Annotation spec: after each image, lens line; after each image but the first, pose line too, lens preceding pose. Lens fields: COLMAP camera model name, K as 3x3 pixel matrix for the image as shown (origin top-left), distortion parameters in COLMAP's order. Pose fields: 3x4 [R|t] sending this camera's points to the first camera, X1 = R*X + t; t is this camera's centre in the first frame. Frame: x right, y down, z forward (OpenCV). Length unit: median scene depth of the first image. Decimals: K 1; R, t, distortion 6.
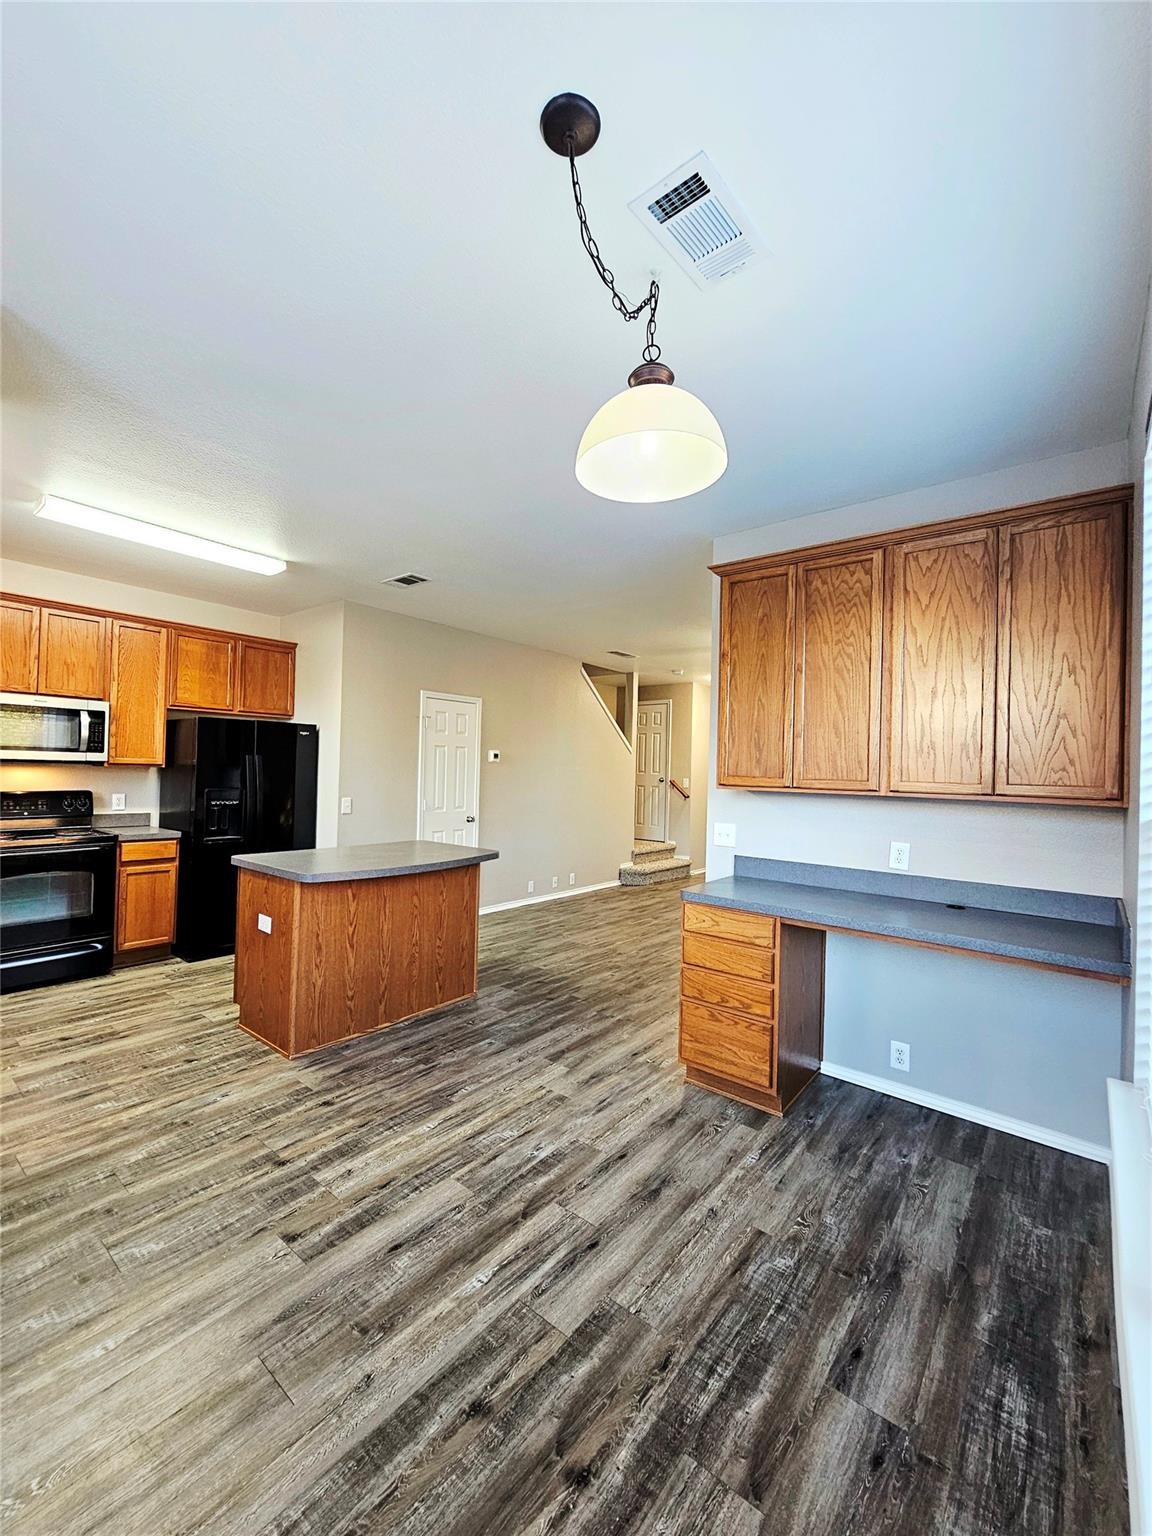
lens RADIAL K [[623.6, 0, 565.1], [0, 623.6, 763.6], [0, 0, 1]] dist [-0.007067, -0.000355]
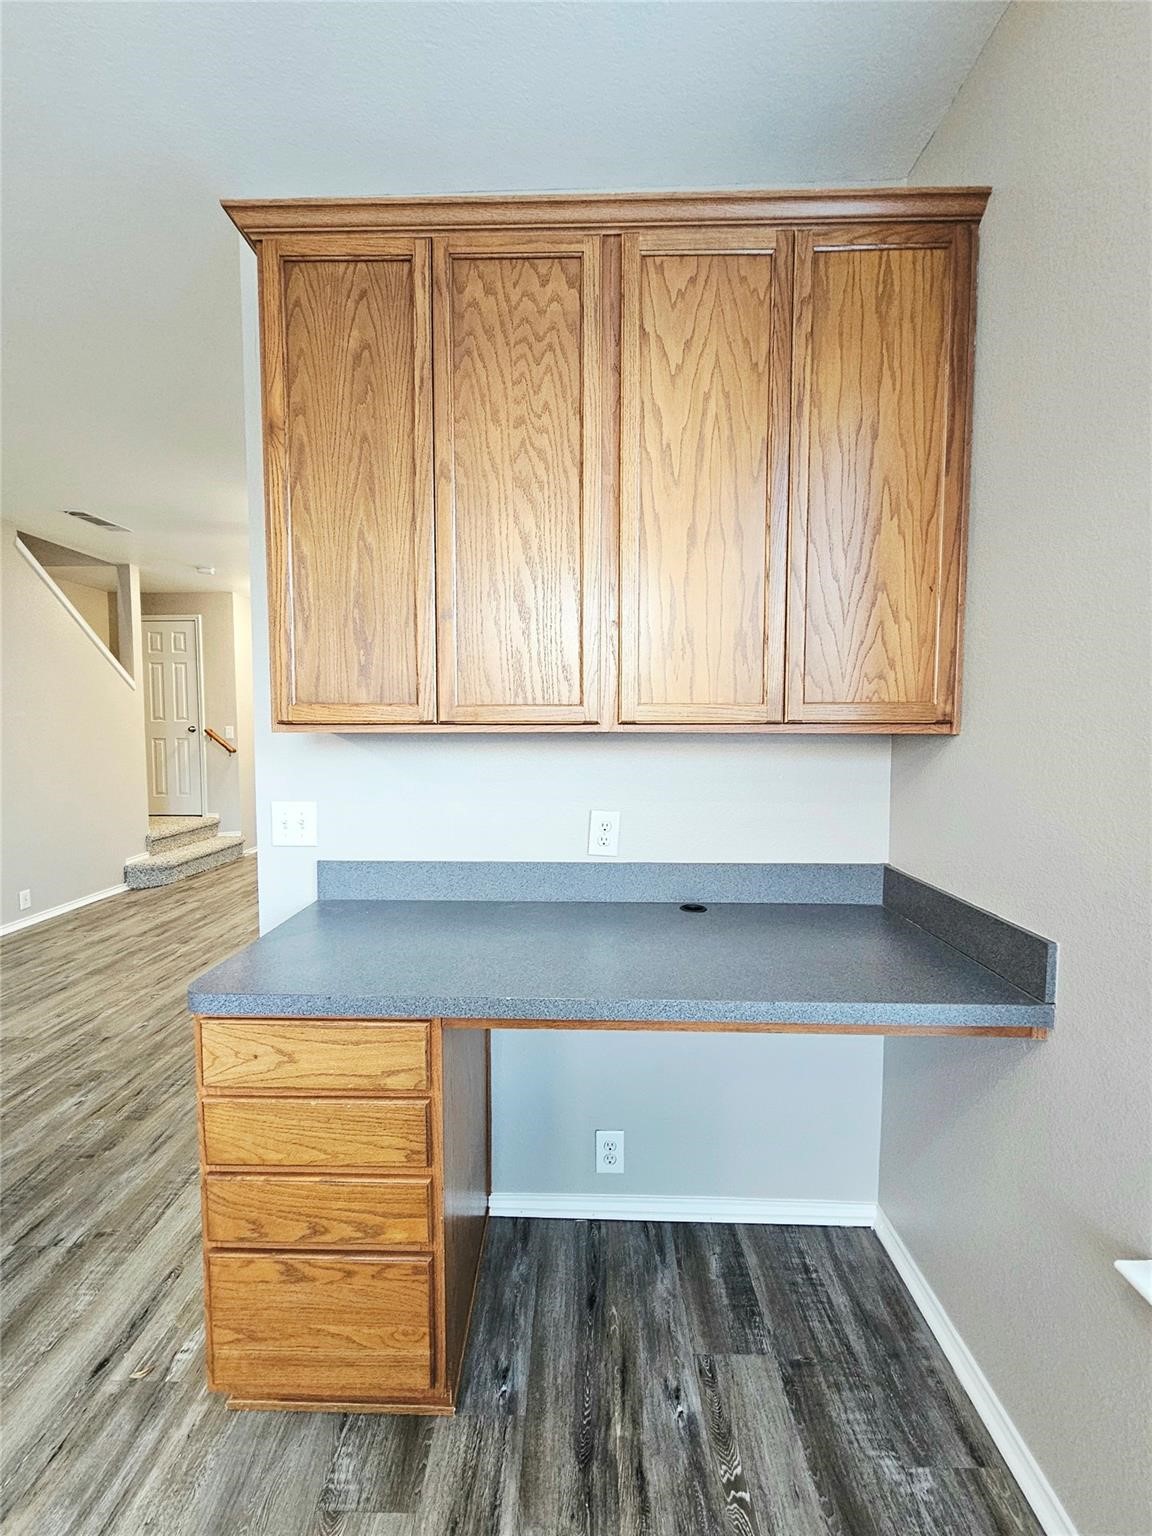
lens RADIAL K [[659.2, 0, 567.8], [0, 659.2, 761.6], [0, 0, 1]] dist [-0.000423, 0.001210]
pose [[0.791924, -0.062993, 0.607361, 0.136686], [0.016031, 0.996467, 0.082447, 0.028680], [-0.610409, -0.055555, 0.790136, 0.552725]]
